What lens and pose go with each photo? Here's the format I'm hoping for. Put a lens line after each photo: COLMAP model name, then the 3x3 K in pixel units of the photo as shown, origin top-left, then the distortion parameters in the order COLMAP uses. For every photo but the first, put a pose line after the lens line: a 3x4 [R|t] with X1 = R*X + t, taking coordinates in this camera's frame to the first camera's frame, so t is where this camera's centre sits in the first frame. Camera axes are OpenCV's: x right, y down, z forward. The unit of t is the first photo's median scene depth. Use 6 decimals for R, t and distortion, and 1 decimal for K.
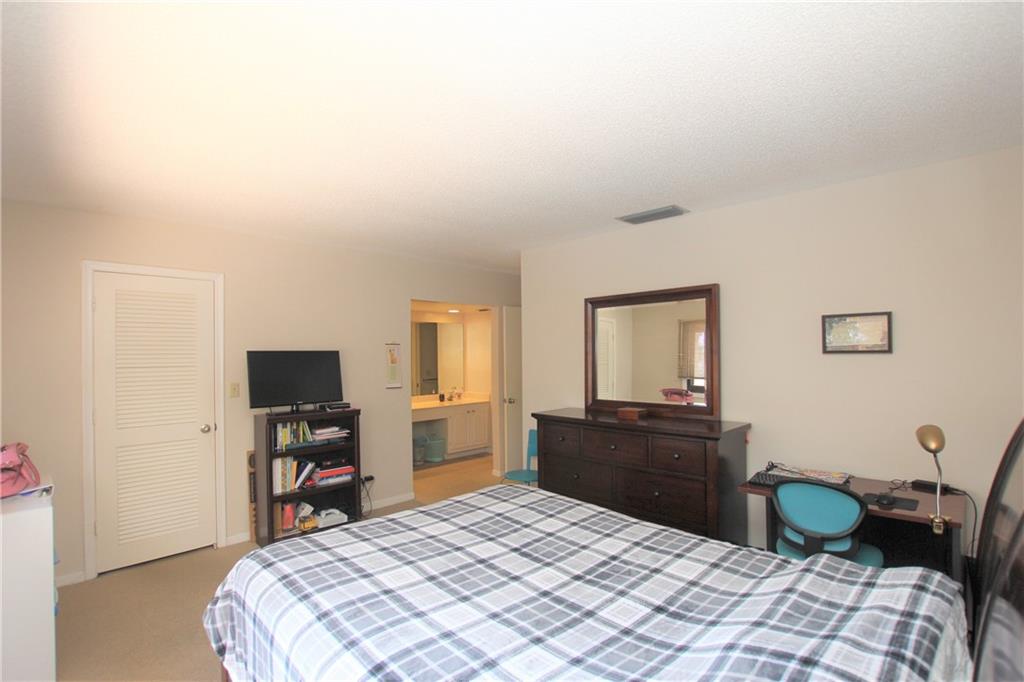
lens RADIAL K [[478.4, 0, 509.6], [0, 478.4, 344.9], [0, 0, 1]] dist [-0.029725, 0.003621]
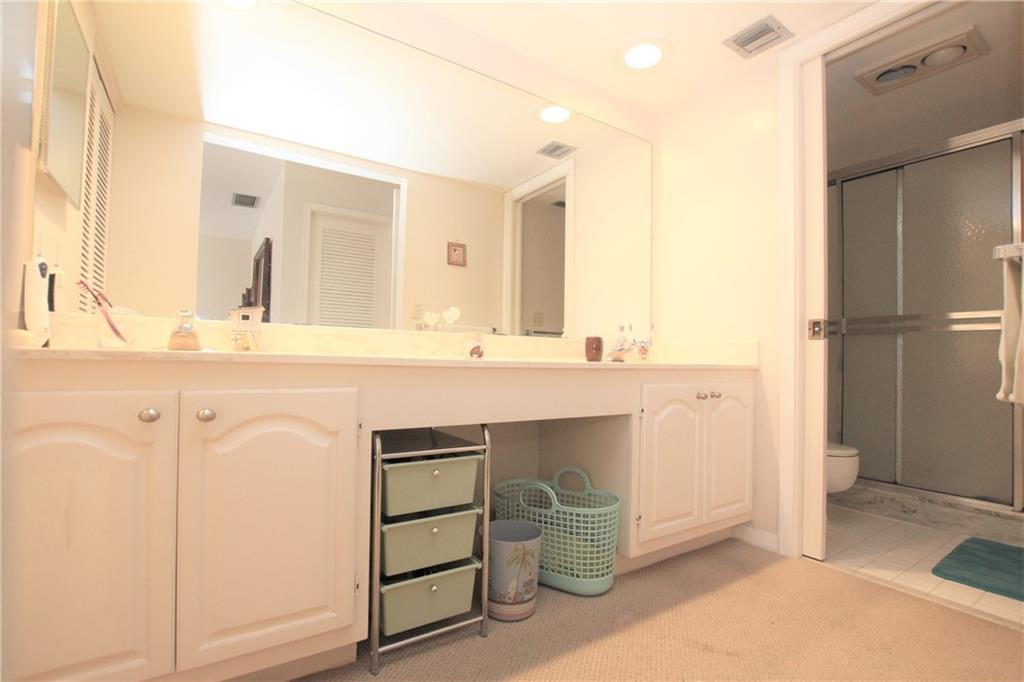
lens RADIAL K [[478.4, 0, 508.9], [0, 478.4, 347.2], [0, 0, 1]] dist [-0.029725, 0.003621]
pose [[0.980311, 0.015541, -0.196847, -0.134301], [-0.019643, 0.999628, -0.018906, 0.115465], [0.196480, 0.022400, 0.980252, 0.690848]]
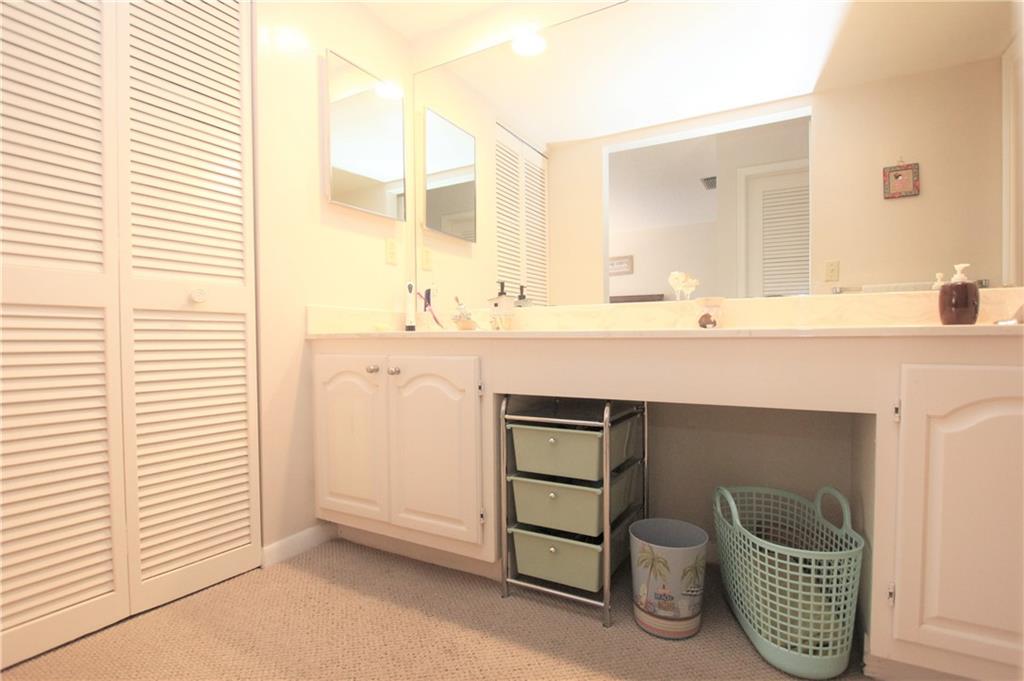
lens RADIAL K [[478.4, 0, 508.5], [0, 478.4, 341.2], [0, 0, 1]] dist [-0.029725, 0.003621]
pose [[0.274329, 0.011194, -0.961571, -0.021476], [0.021190, 0.999619, 0.017683, 0.117149], [0.961403, -0.025226, 0.273987, 0.794911]]
